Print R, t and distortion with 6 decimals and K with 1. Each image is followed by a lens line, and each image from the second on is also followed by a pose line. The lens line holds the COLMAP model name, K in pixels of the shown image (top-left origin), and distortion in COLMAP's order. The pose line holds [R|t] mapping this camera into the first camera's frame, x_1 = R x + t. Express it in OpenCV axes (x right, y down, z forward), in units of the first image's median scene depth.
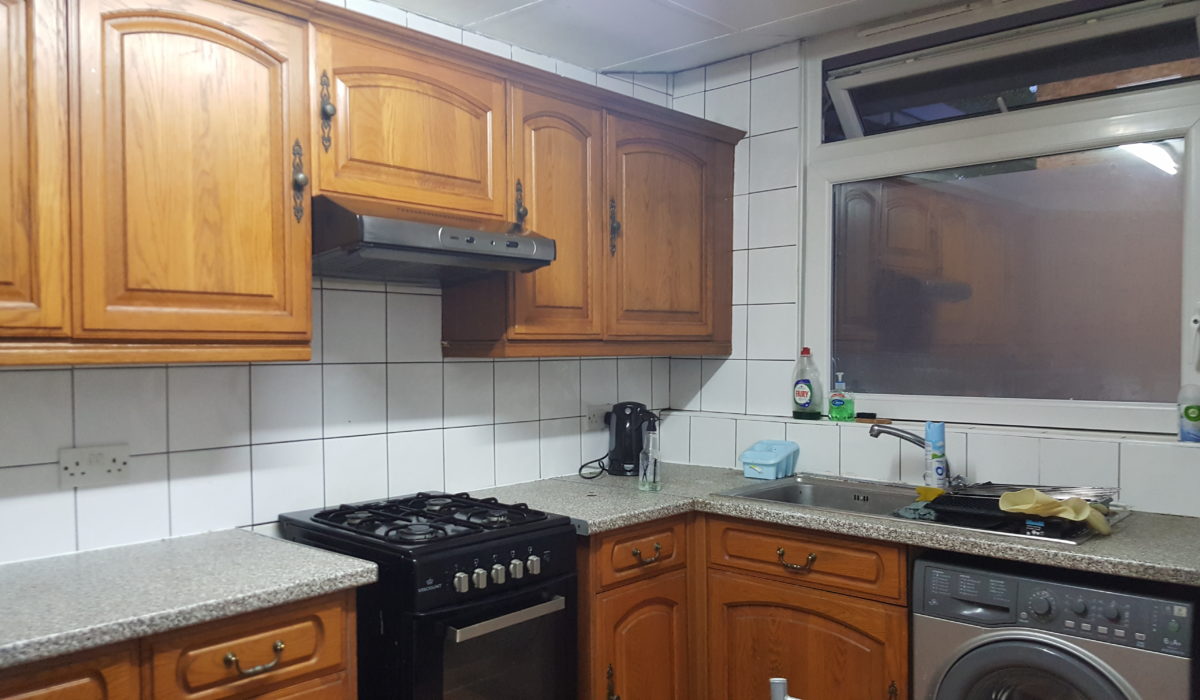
lens RADIAL K [[905.1, 0, 597.1], [0, 905.1, 370.6], [0, 0, 1]] dist [0.117549, -0.226119]
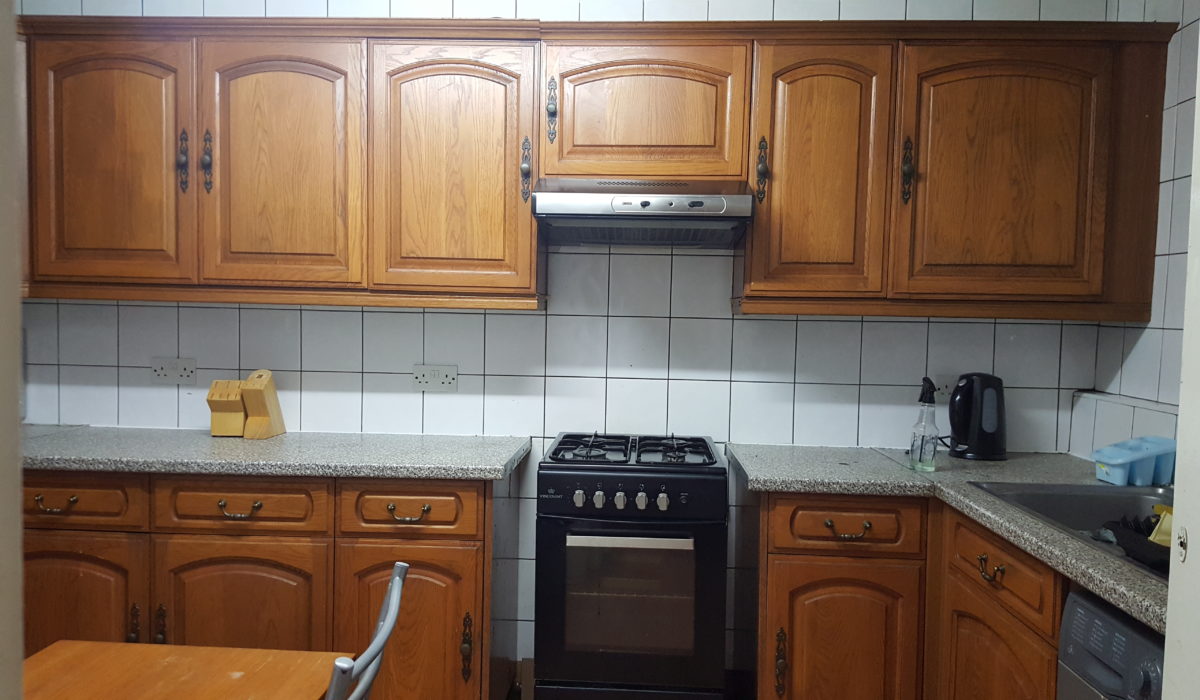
lens RADIAL K [[905.1, 0, 597.1], [0, 905.1, 370.6], [0, 0, 1]] dist [0.117549, -0.226119]
pose [[0.628012, 0.062295, -0.775706, 0.681521], [-0.042747, 0.998047, 0.045542, 0.011721], [0.777029, 0.004559, 0.629449, 0.250137]]
